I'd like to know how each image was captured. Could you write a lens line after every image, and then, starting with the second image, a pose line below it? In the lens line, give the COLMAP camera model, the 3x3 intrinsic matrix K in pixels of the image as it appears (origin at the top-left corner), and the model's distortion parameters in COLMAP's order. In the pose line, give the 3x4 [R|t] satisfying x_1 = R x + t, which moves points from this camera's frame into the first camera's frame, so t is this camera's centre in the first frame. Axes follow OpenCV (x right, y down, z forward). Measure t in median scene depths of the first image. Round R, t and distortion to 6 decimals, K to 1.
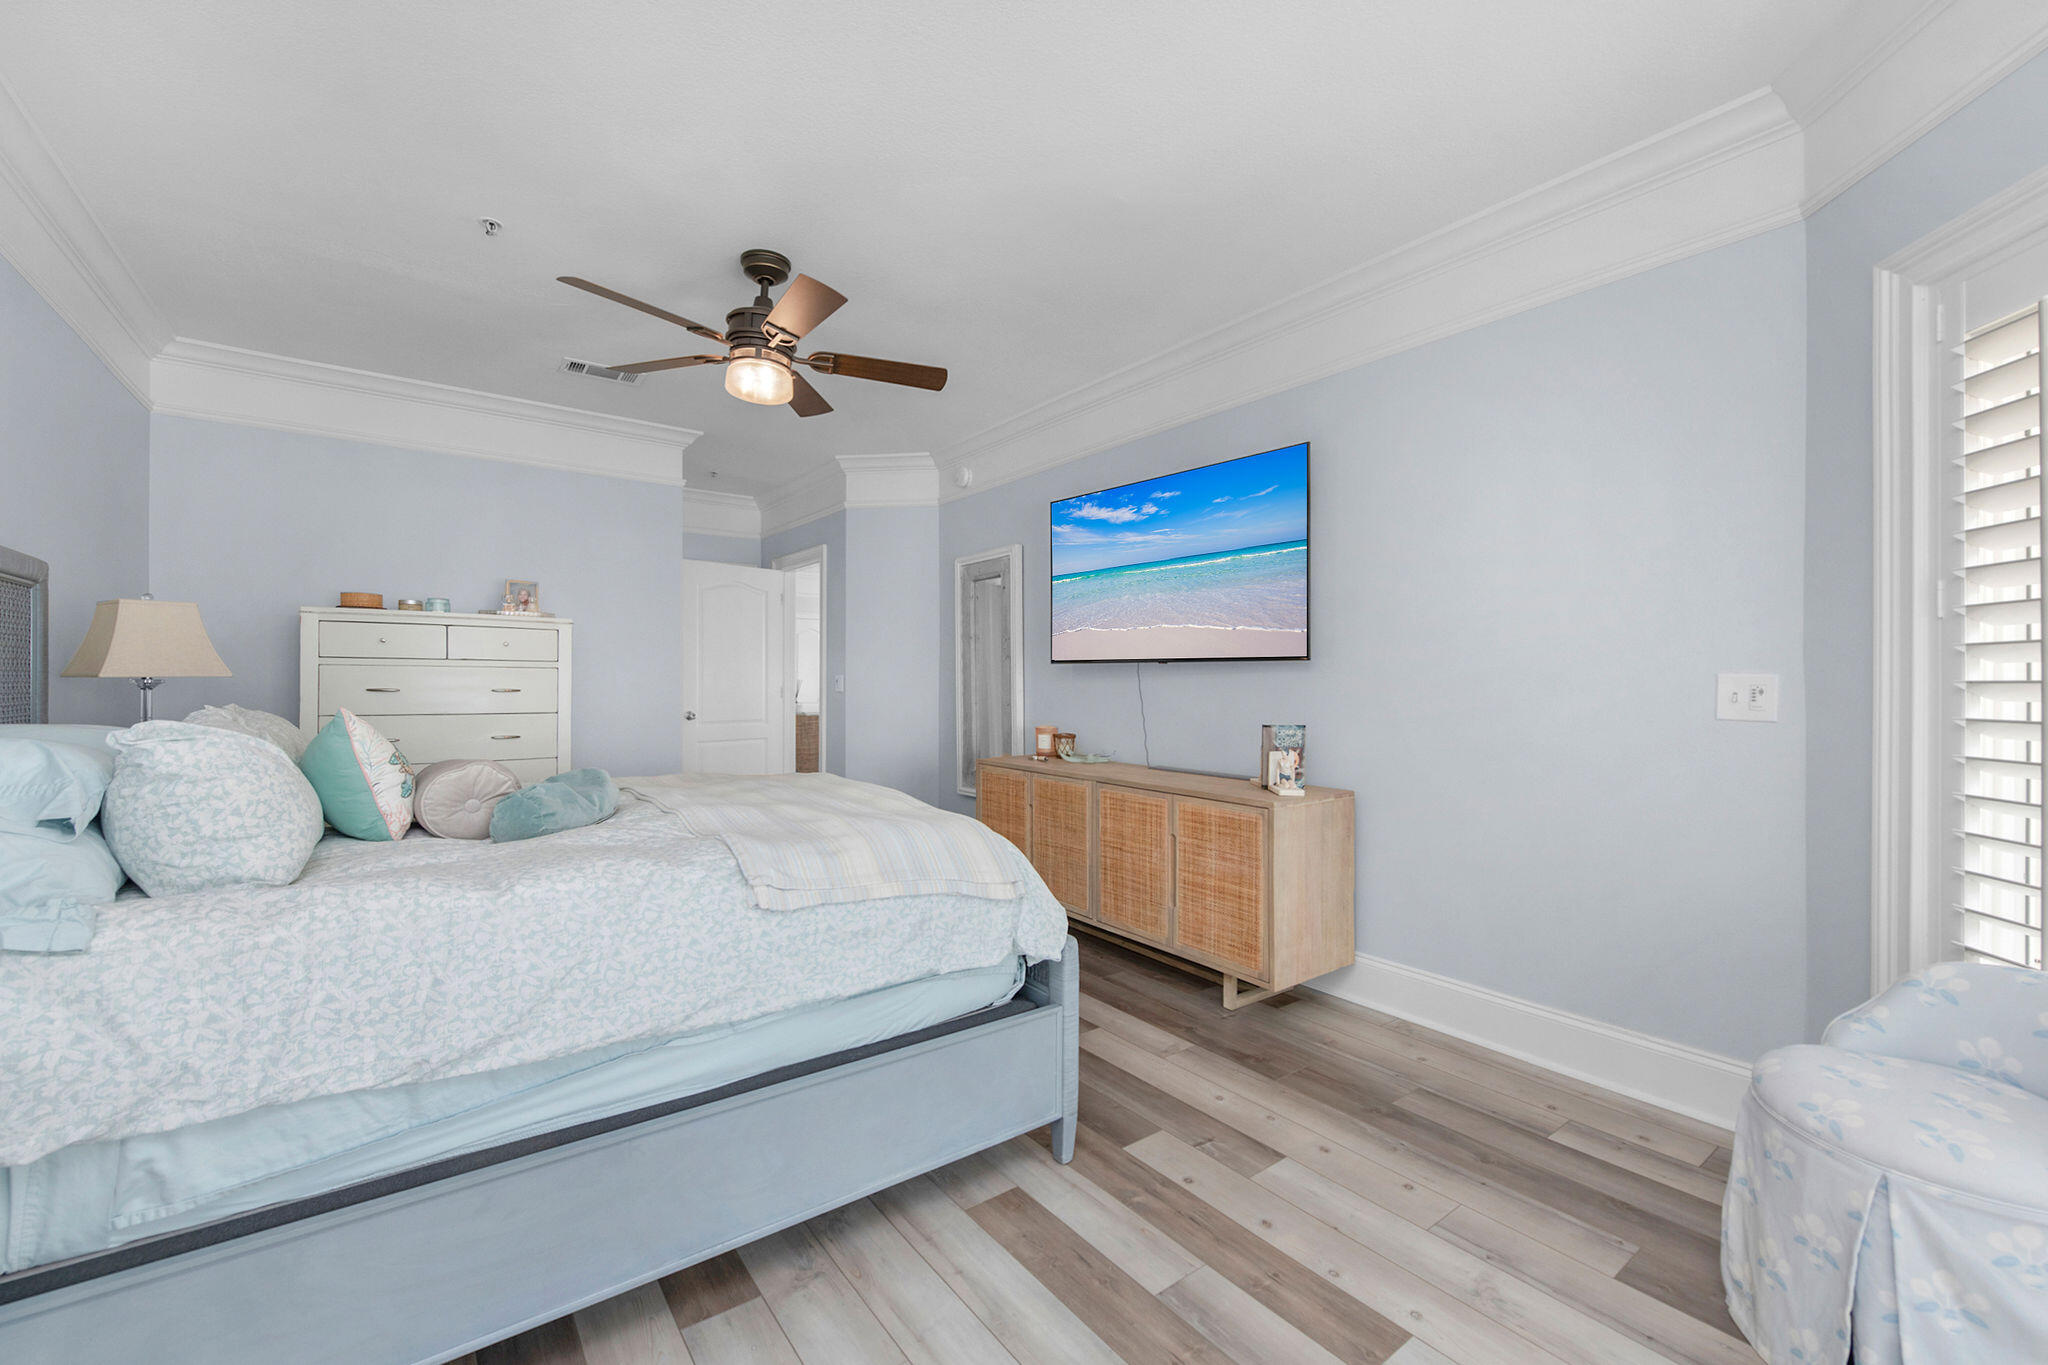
lens RADIAL K [[814.1, 0, 1012.0], [0, 814.1, 669.4], [0, 0, 1]] dist [0.002011, -0.000348]
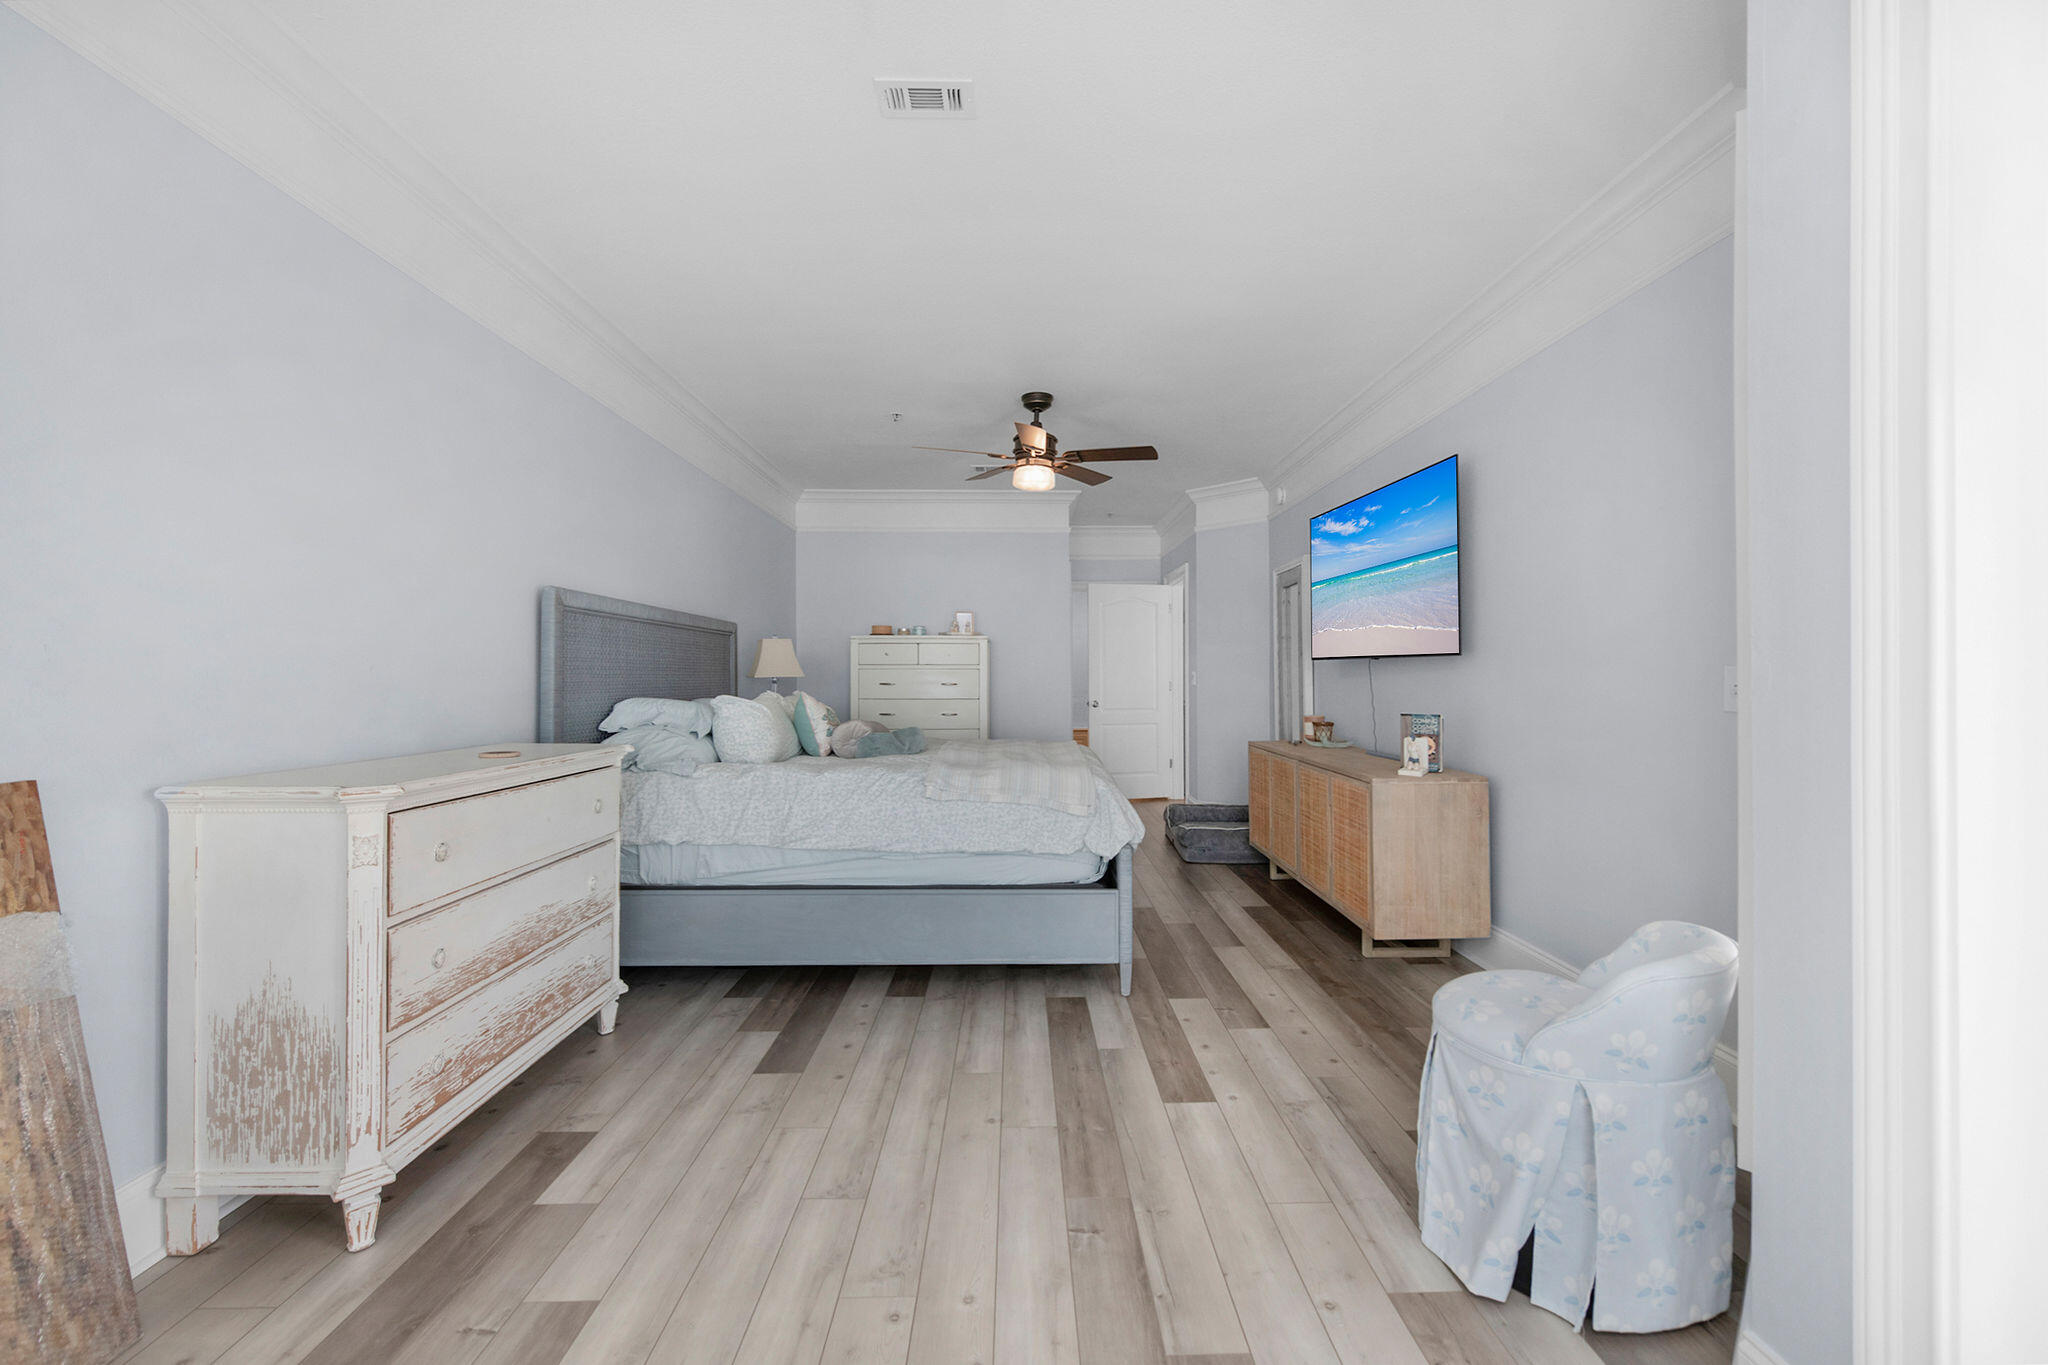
lens RADIAL K [[806.1, 0, 1018.0], [0, 806.1, 660.1], [0, 0, 1]] dist [0.001149, -0.000100]
pose [[0.807163, -0.018844, -0.590028, 0.546545], [0.015485, 0.999822, -0.010748, -0.002667], [0.590126, -0.000461, 0.807311, -0.221936]]
